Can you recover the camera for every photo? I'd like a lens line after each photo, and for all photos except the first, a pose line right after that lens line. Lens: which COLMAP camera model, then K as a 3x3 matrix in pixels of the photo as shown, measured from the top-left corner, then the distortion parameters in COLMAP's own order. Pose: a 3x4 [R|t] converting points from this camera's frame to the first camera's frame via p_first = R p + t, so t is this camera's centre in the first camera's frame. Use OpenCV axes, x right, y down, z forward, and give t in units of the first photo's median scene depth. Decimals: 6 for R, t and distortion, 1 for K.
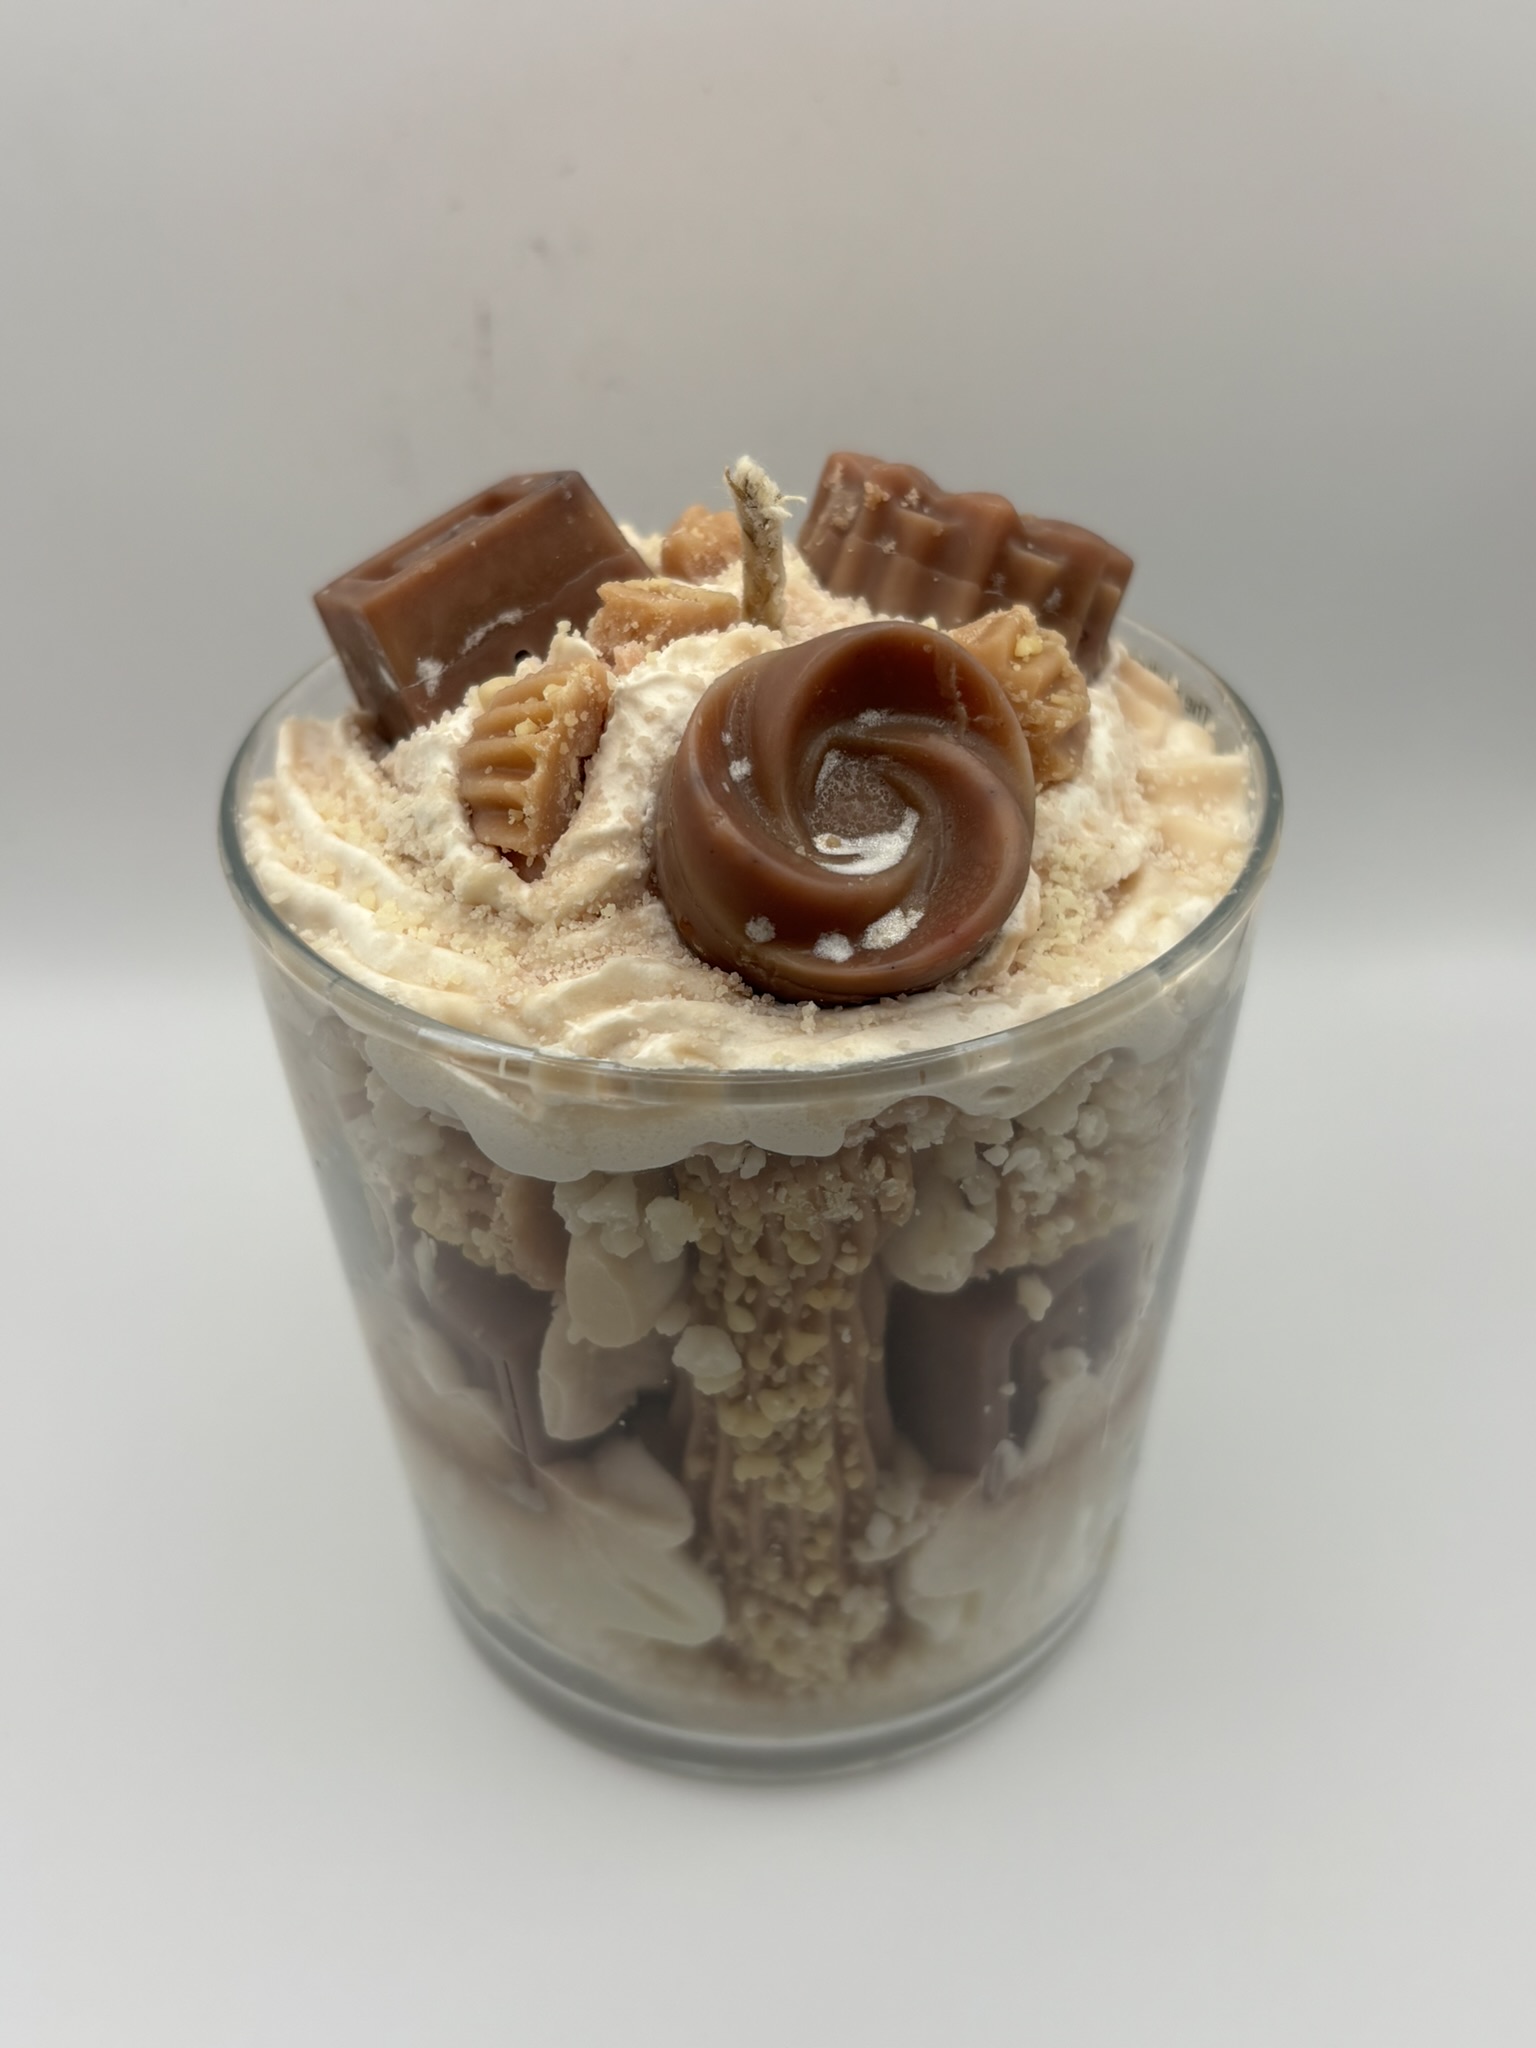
lens RADIAL K [[2063.7, 0, 768.0], [0, 2063.7, 1024.0], [0, 0, 1]] dist [0.130792, -0.004310]
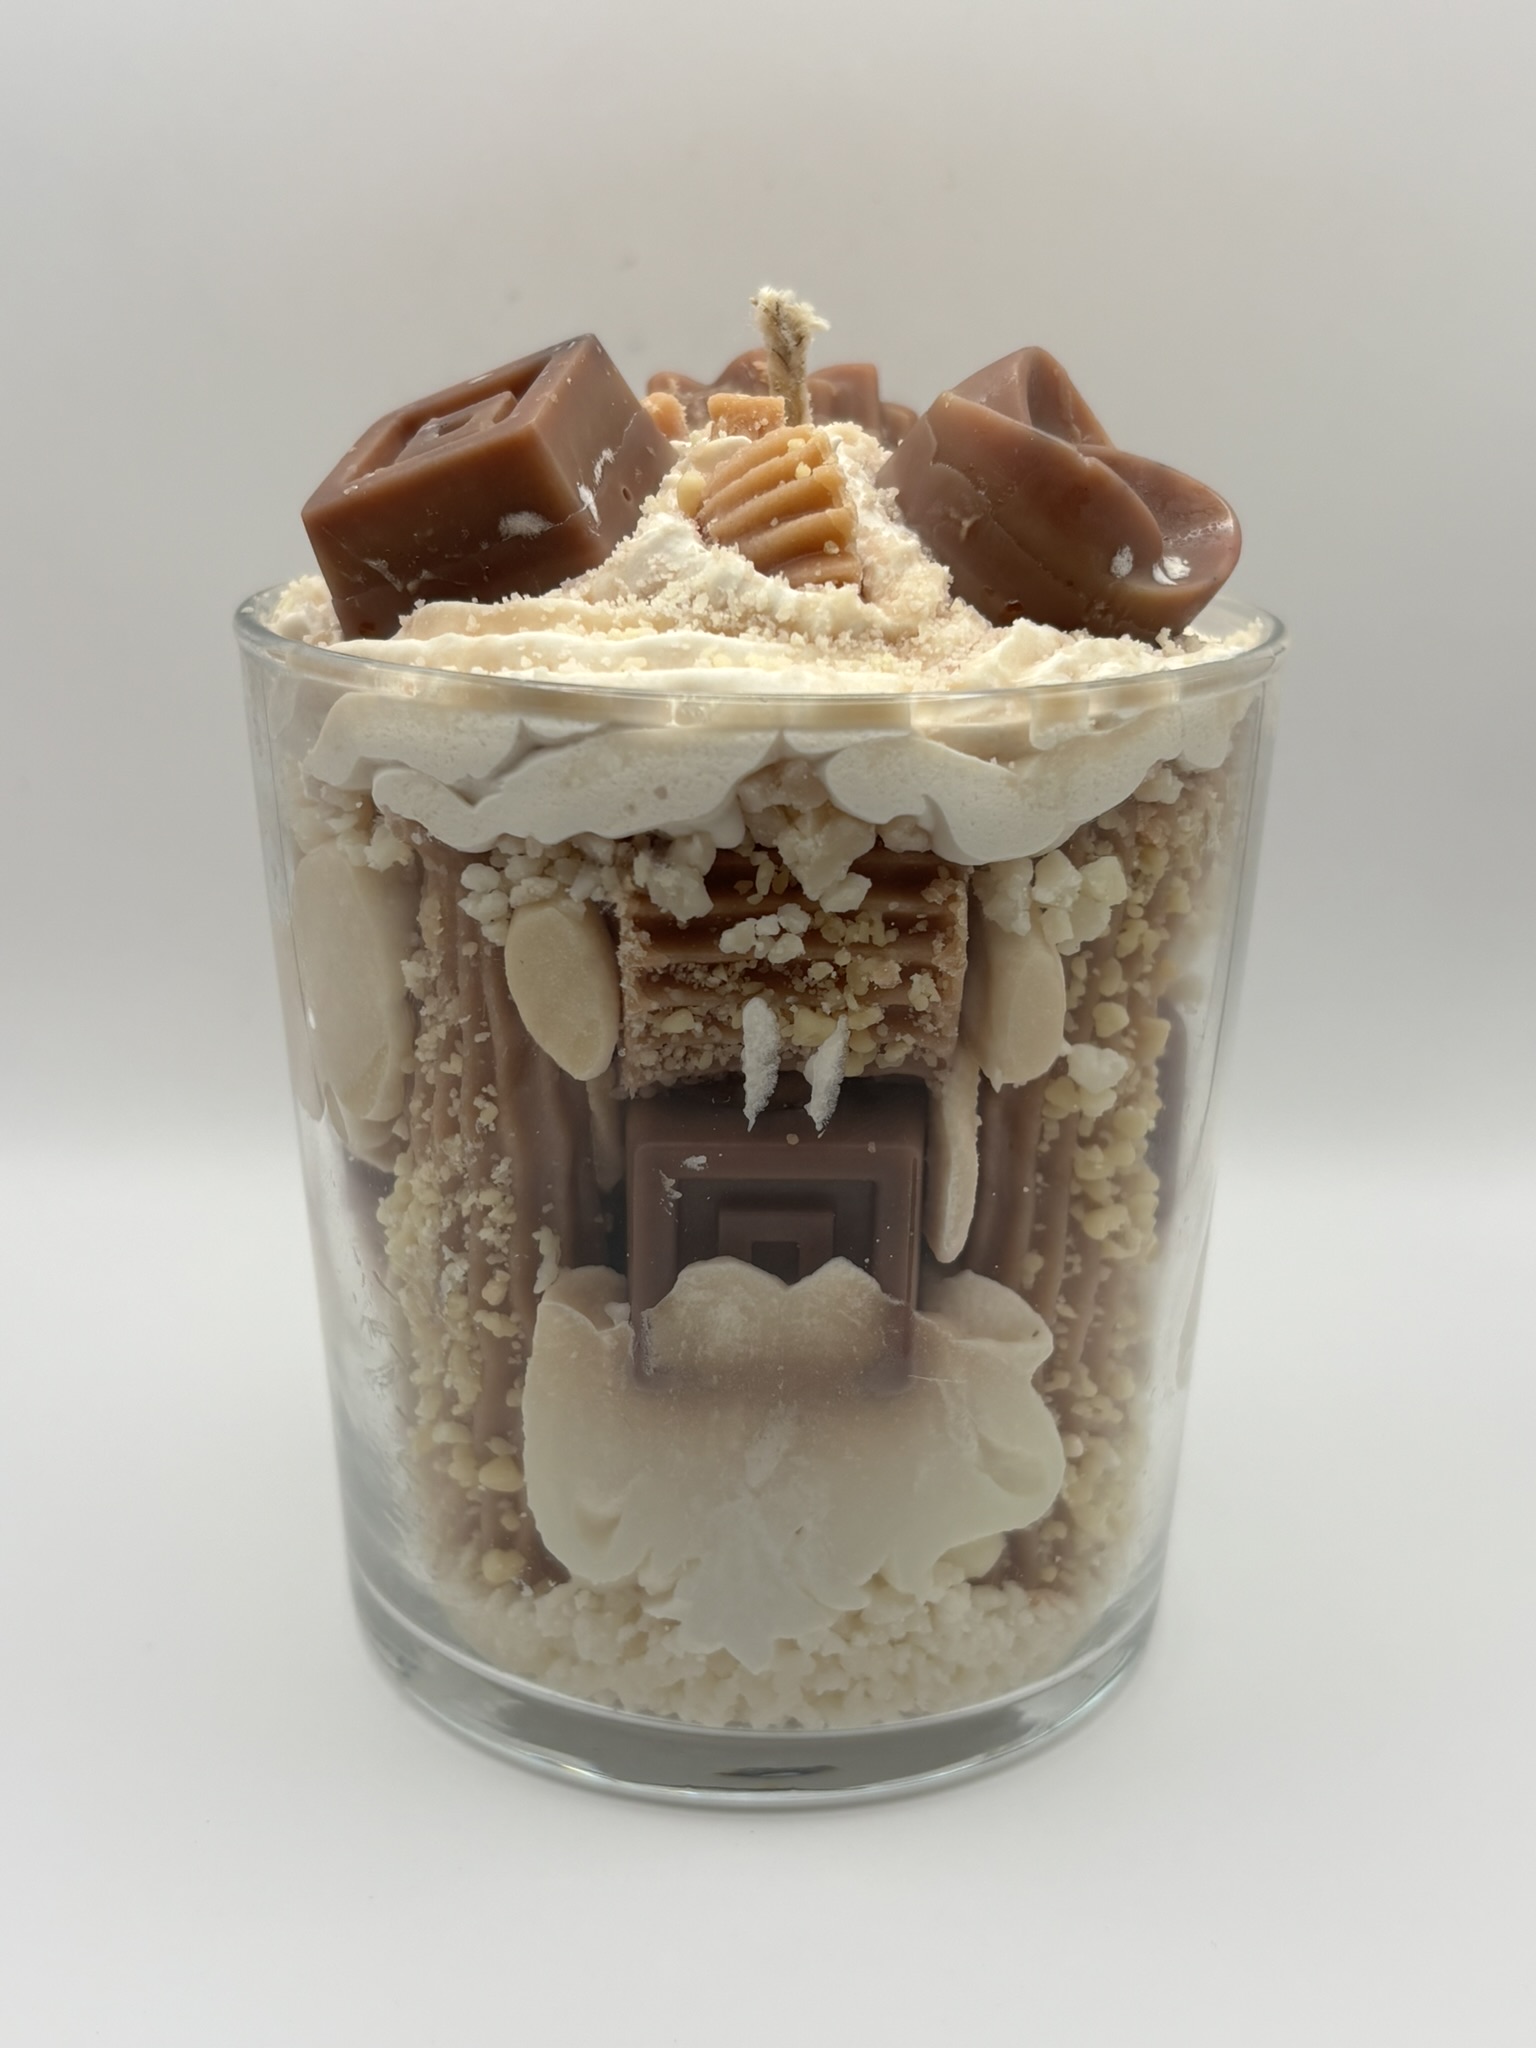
lens RADIAL K [[2402.9, 0, 768.0], [0, 2402.9, 1024.0], [0, 0, 1]] dist [0.265877, -1.093500]
pose [[0.727041, -0.185594, 0.661034, -0.951892], [0.392285, 0.902440, -0.178085, 0.299213], [-0.563492, 0.388789, 0.728917, 0.252354]]
